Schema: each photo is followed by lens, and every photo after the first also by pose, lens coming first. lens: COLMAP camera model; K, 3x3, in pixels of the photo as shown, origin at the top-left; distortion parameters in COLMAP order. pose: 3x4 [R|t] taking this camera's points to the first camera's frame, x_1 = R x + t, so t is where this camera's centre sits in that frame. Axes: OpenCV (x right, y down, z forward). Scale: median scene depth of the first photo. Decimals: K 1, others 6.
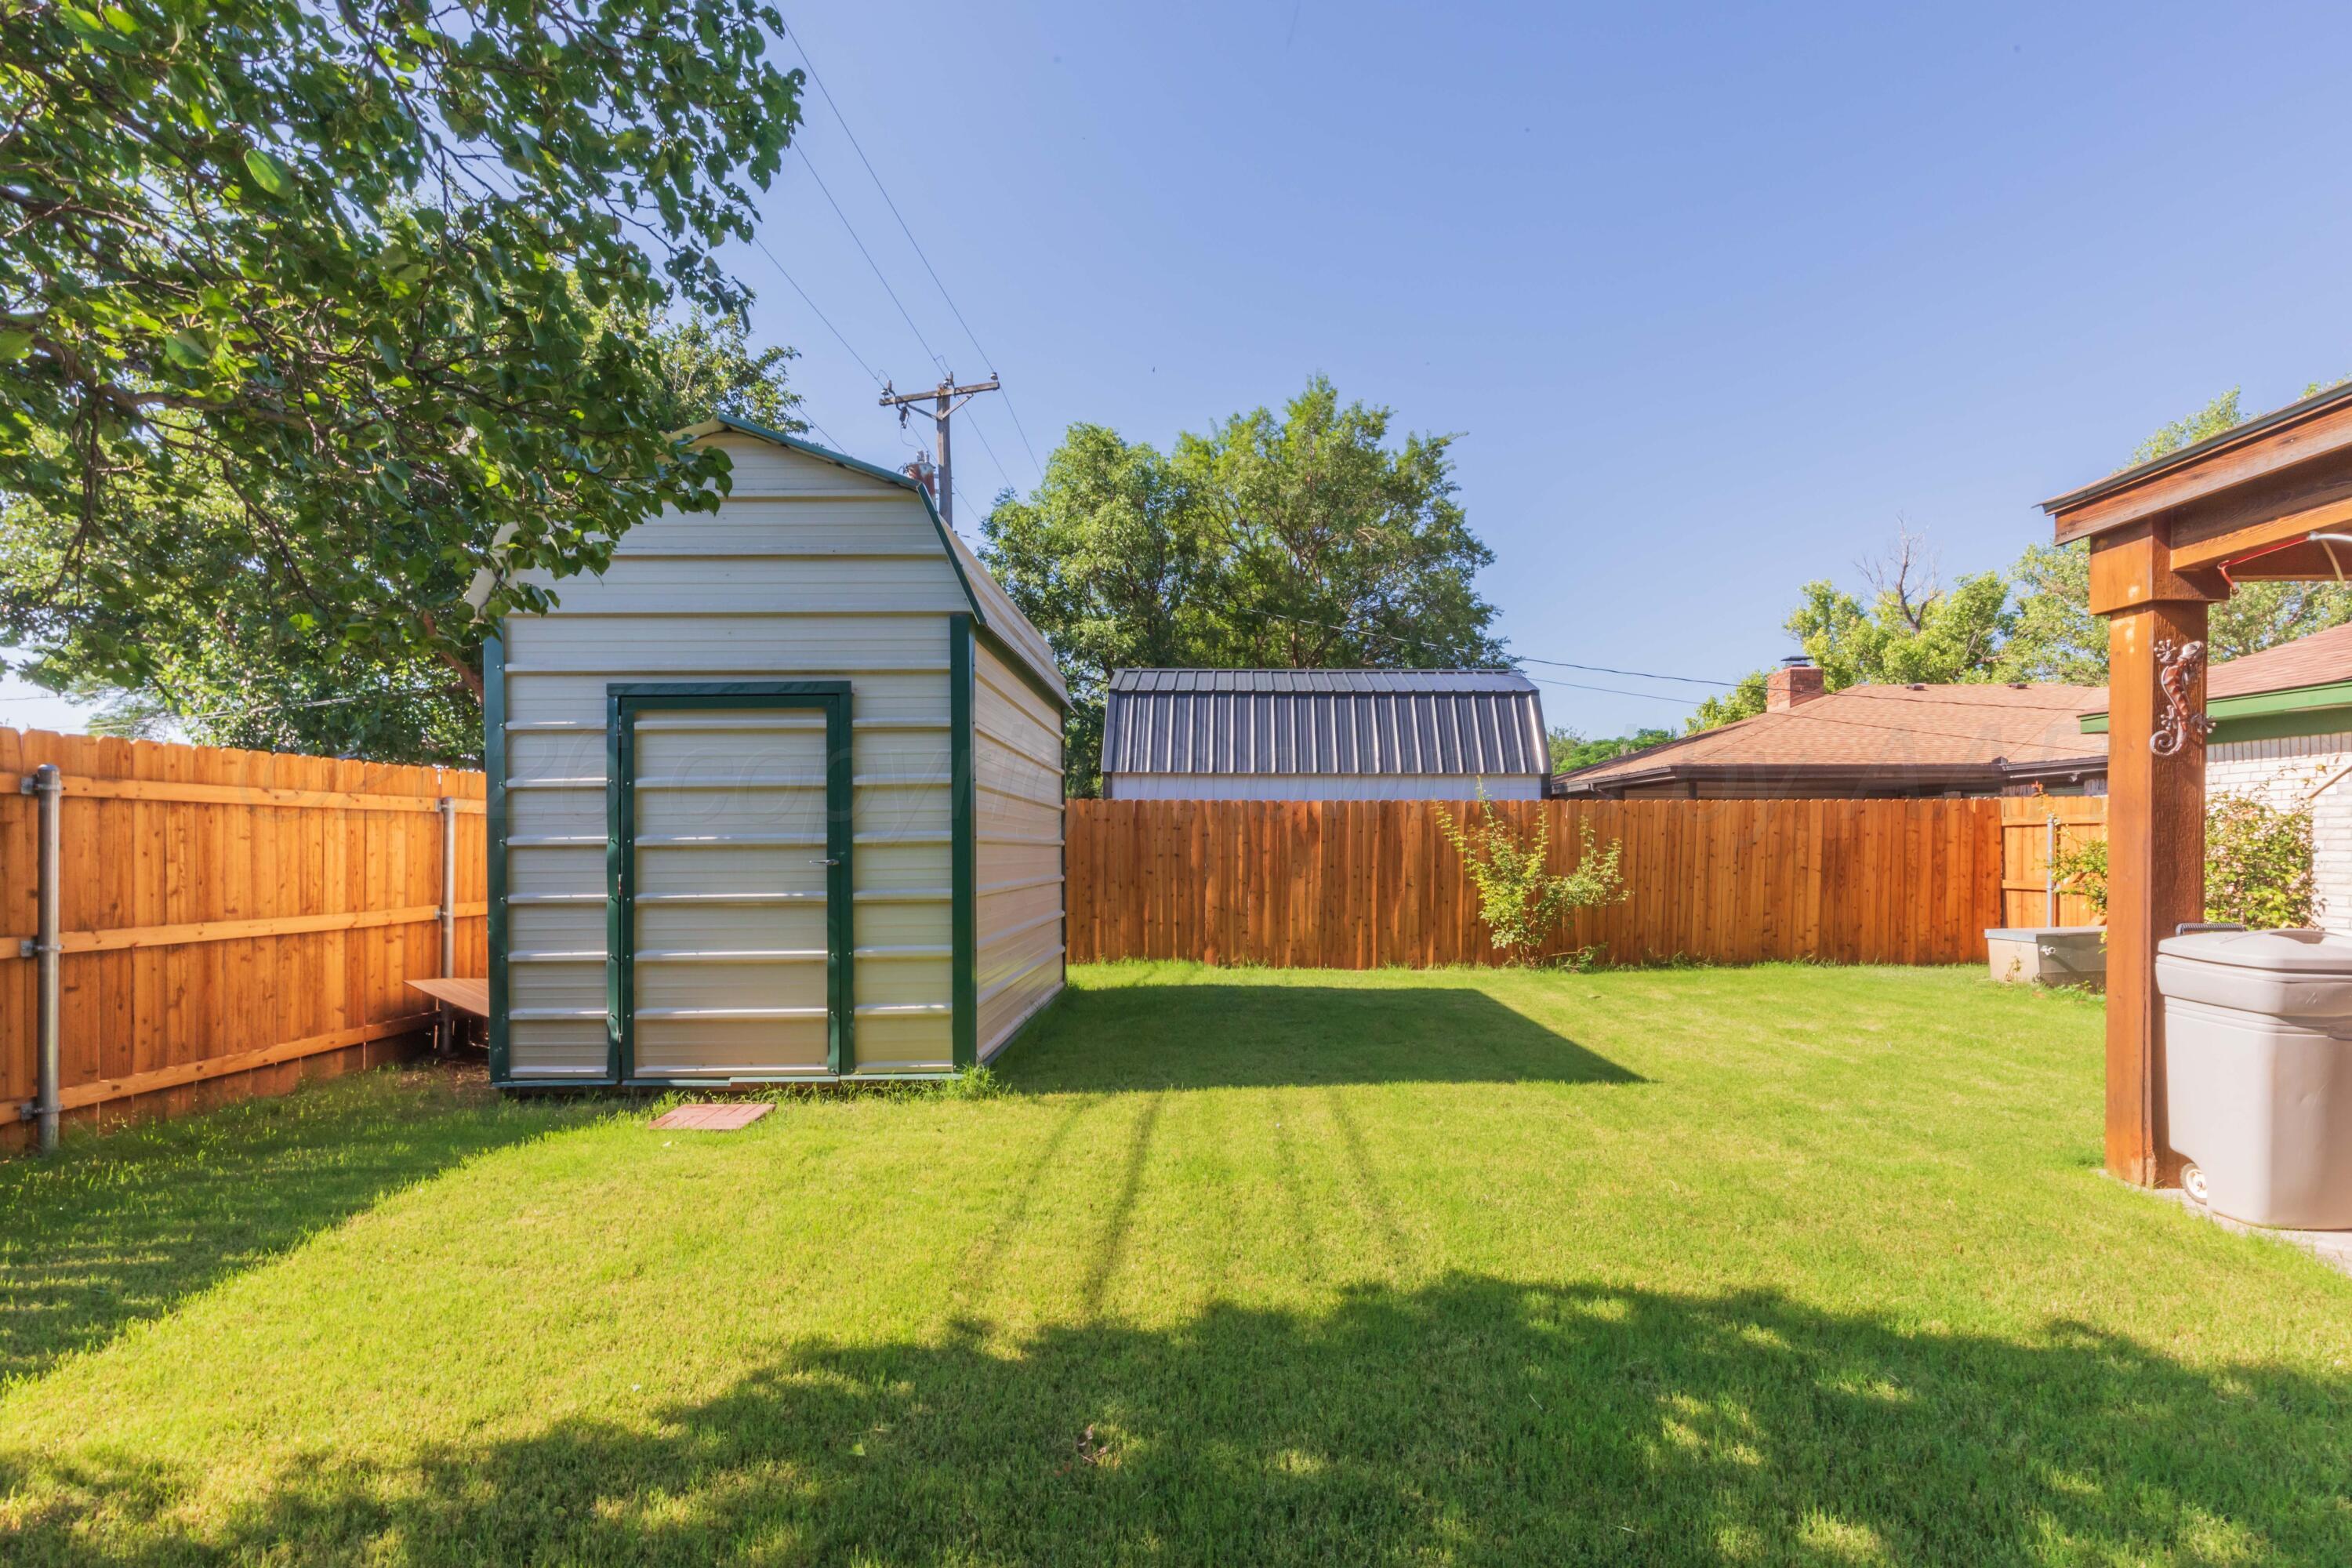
lens RADIAL K [[1081.7, 0, 1201.9], [0, 1081.7, 852.9], [0, 0, 1]] dist [0.002086, -0.000079]
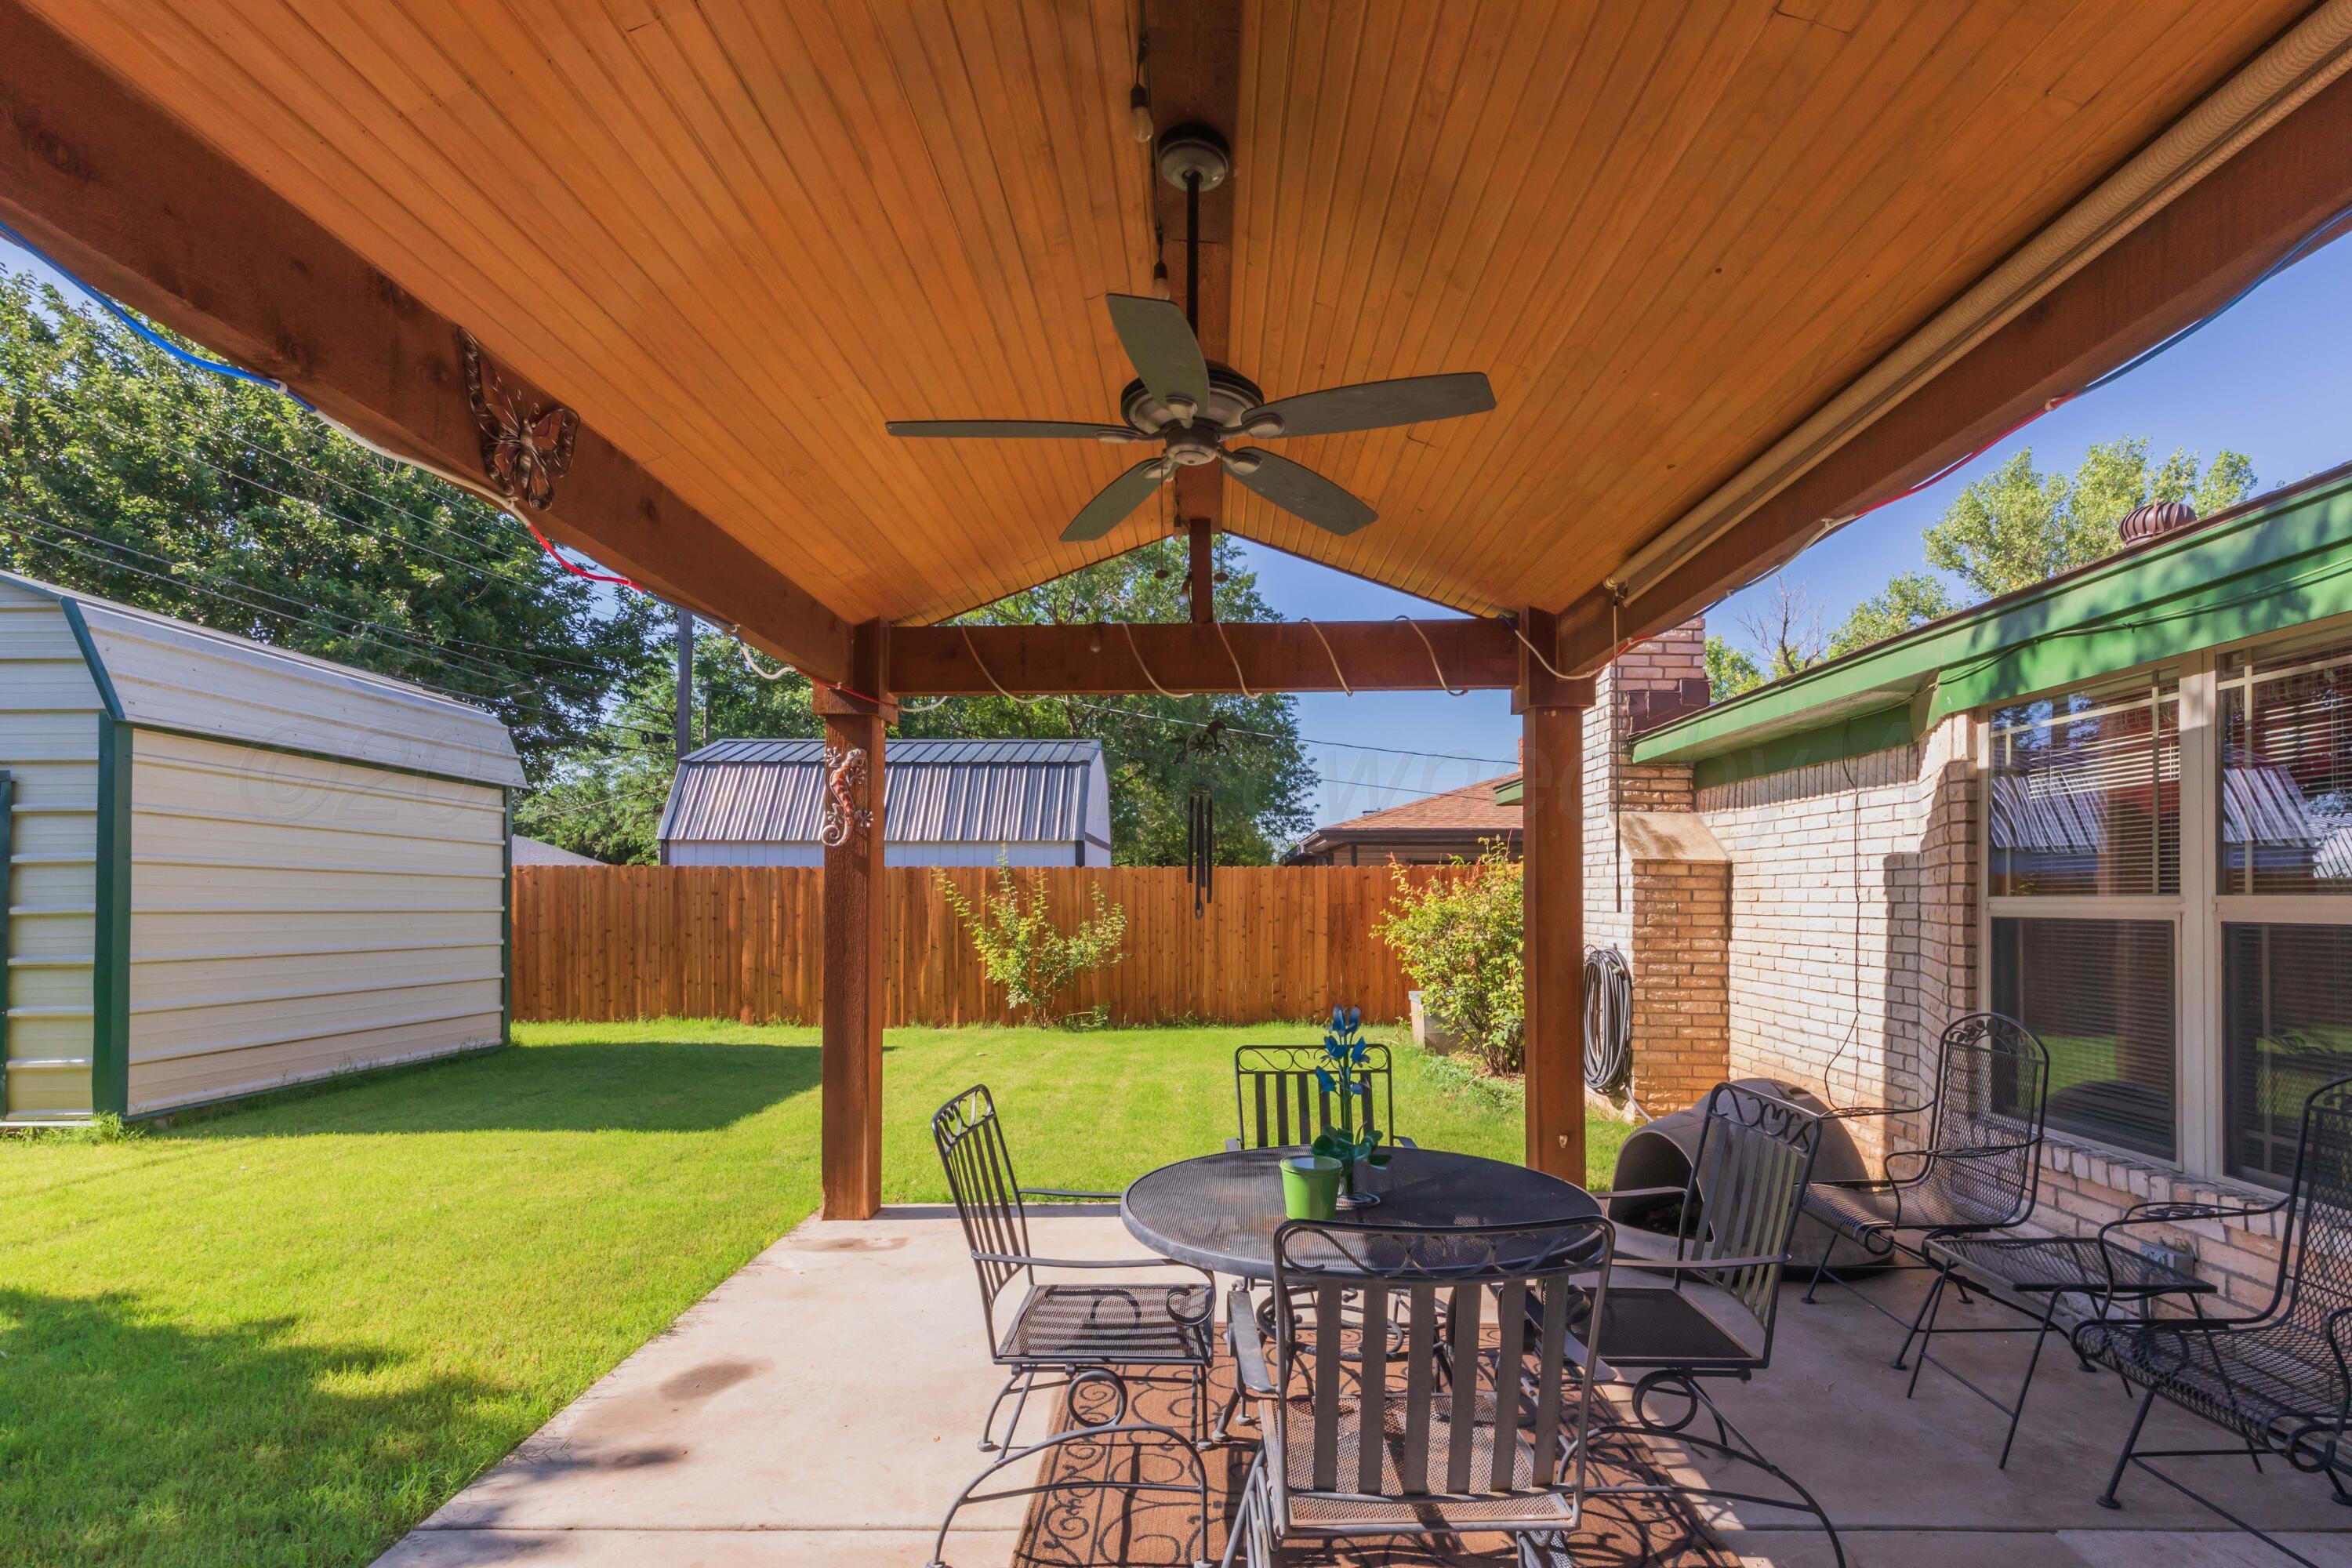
lens RADIAL K [[1100.3, 0, 1187.4], [0, 1100.3, 892.7], [0, 0, 1]] dist [0.004312, -0.000112]
pose [[0.999844, 0.000893, -0.017657, 0.454671], [-0.001147, 0.999896, -0.014406, -0.008132], [0.017642, 0.014424, 0.999740, -0.061612]]
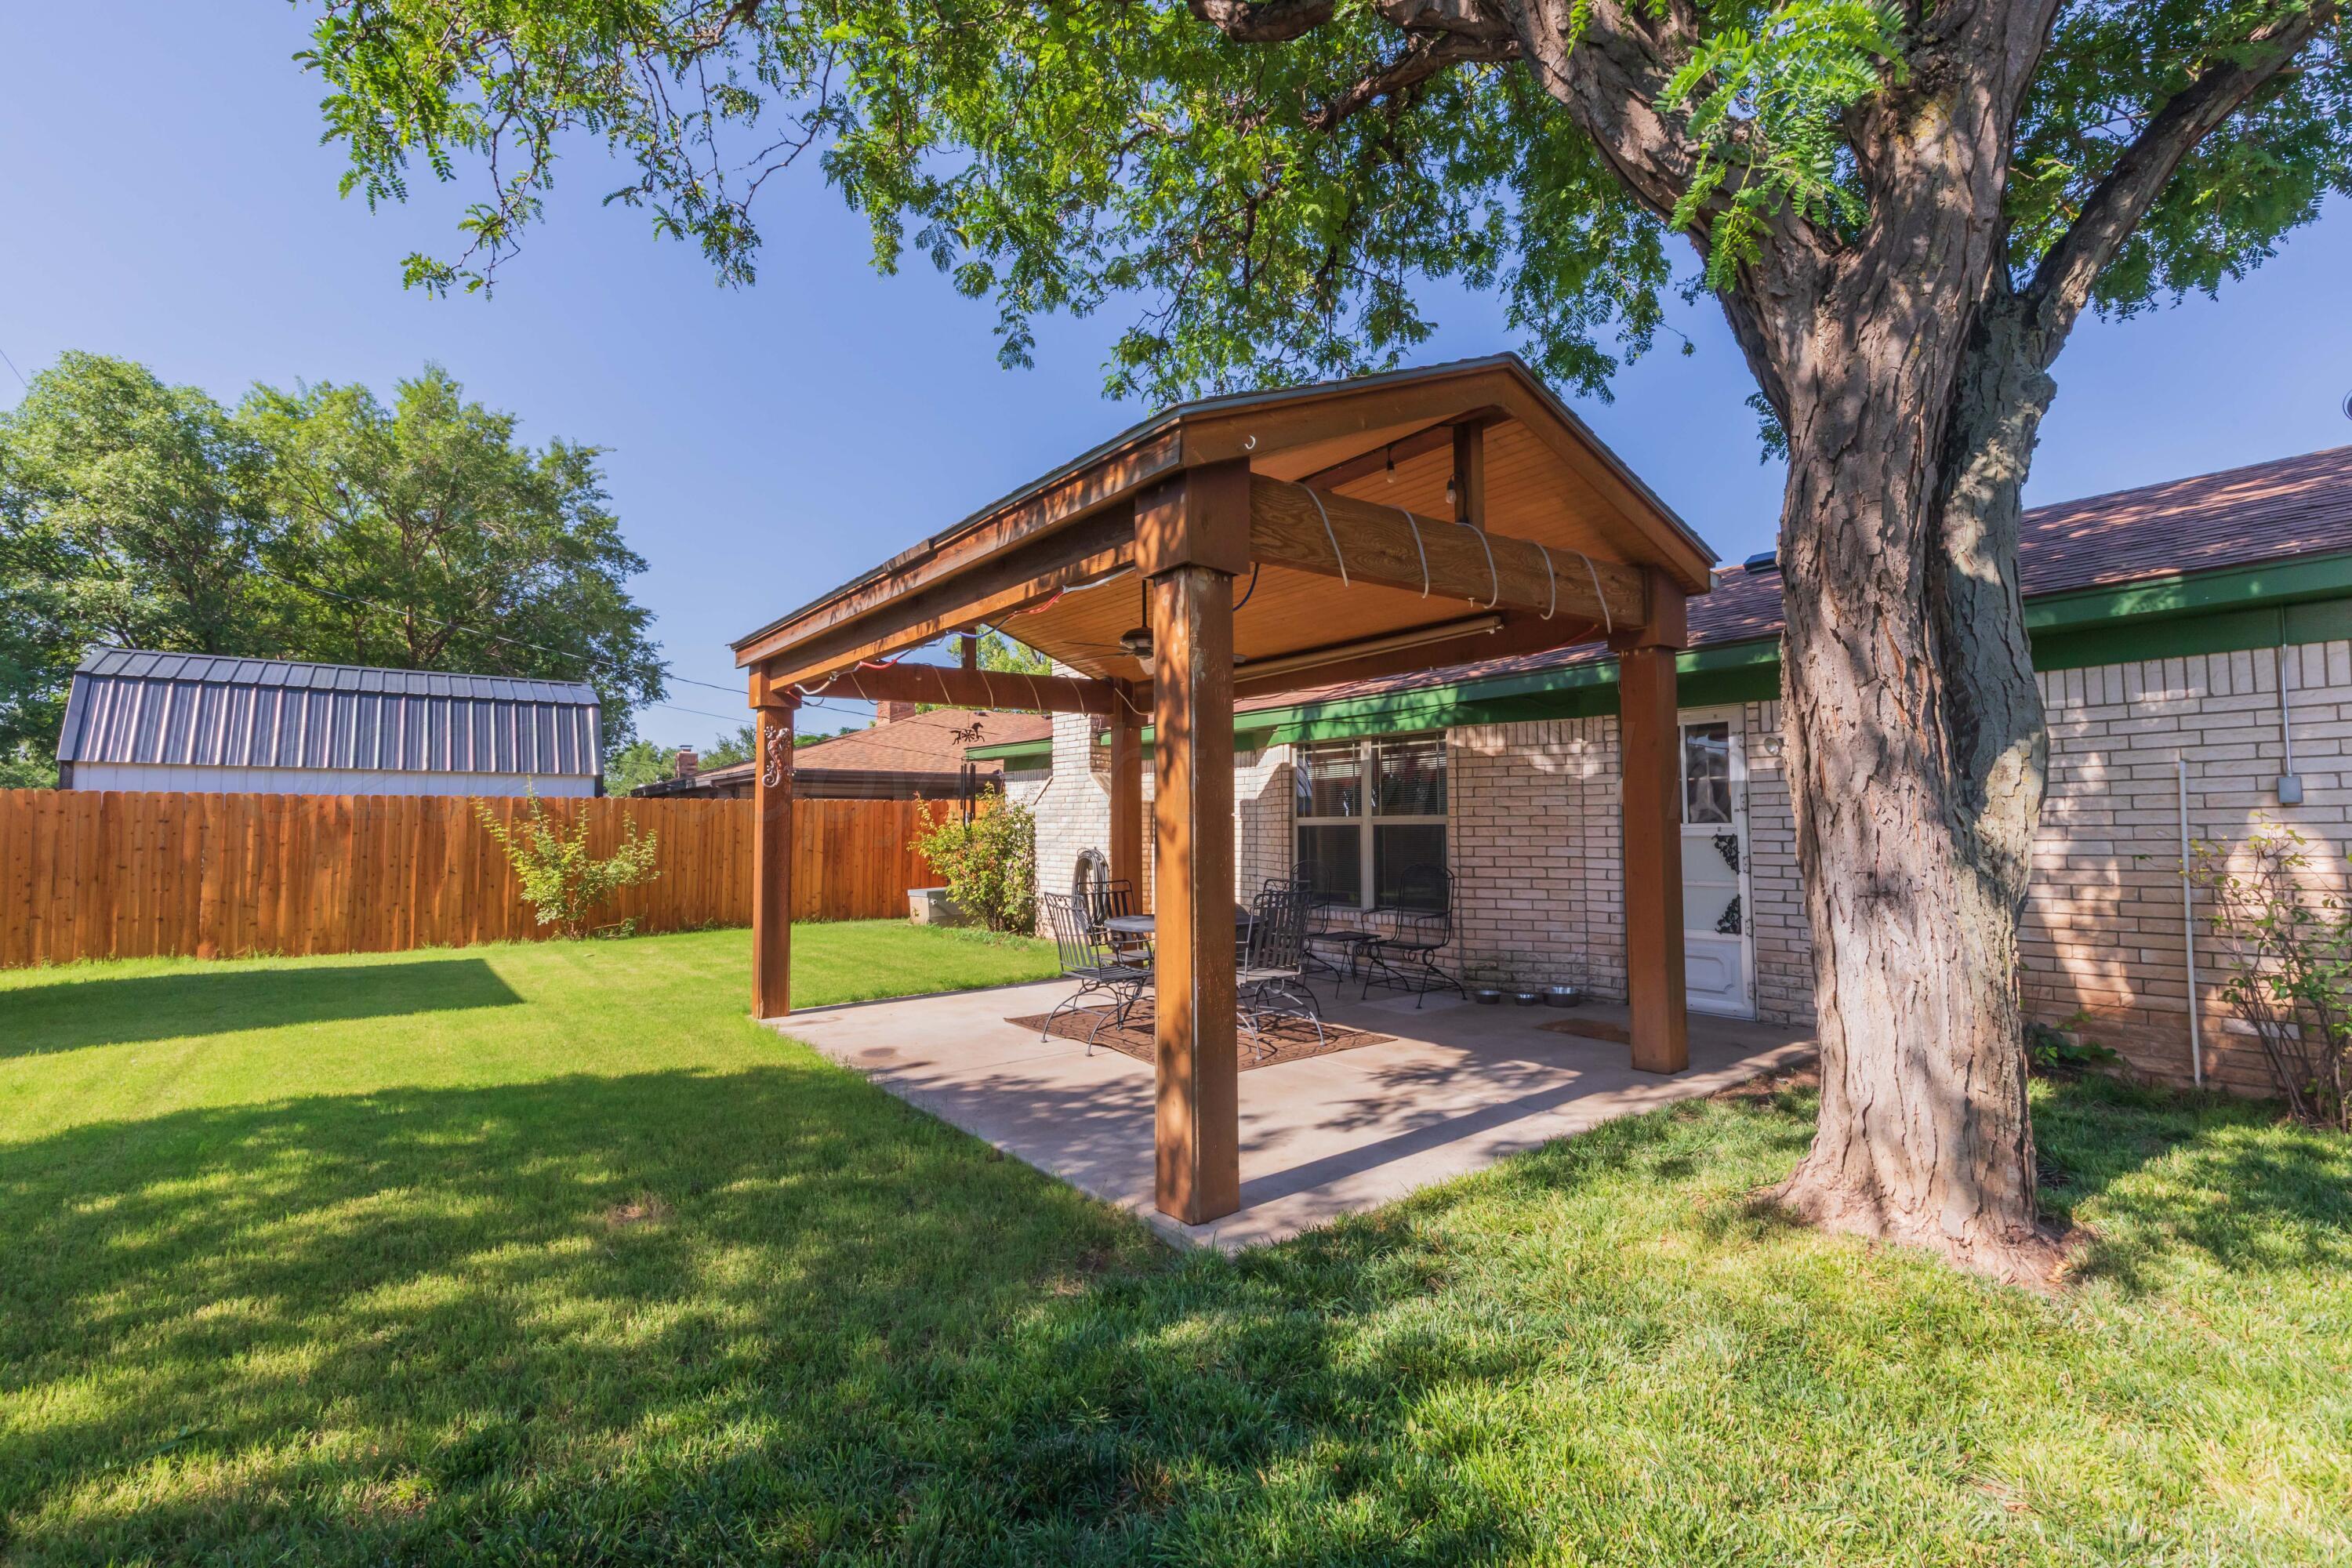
lens RADIAL K [[1045.9, 0, 1176.0], [0, 1045.9, 784.0], [0, 0, 1]] dist [0.001275, 0.000721]
pose [[0.789340, 0.020682, 0.613608, 0.116517], [0.011766, 0.998739, -0.048798, 0.000416], [-0.613844, 0.045738, 0.788102, -0.304686]]
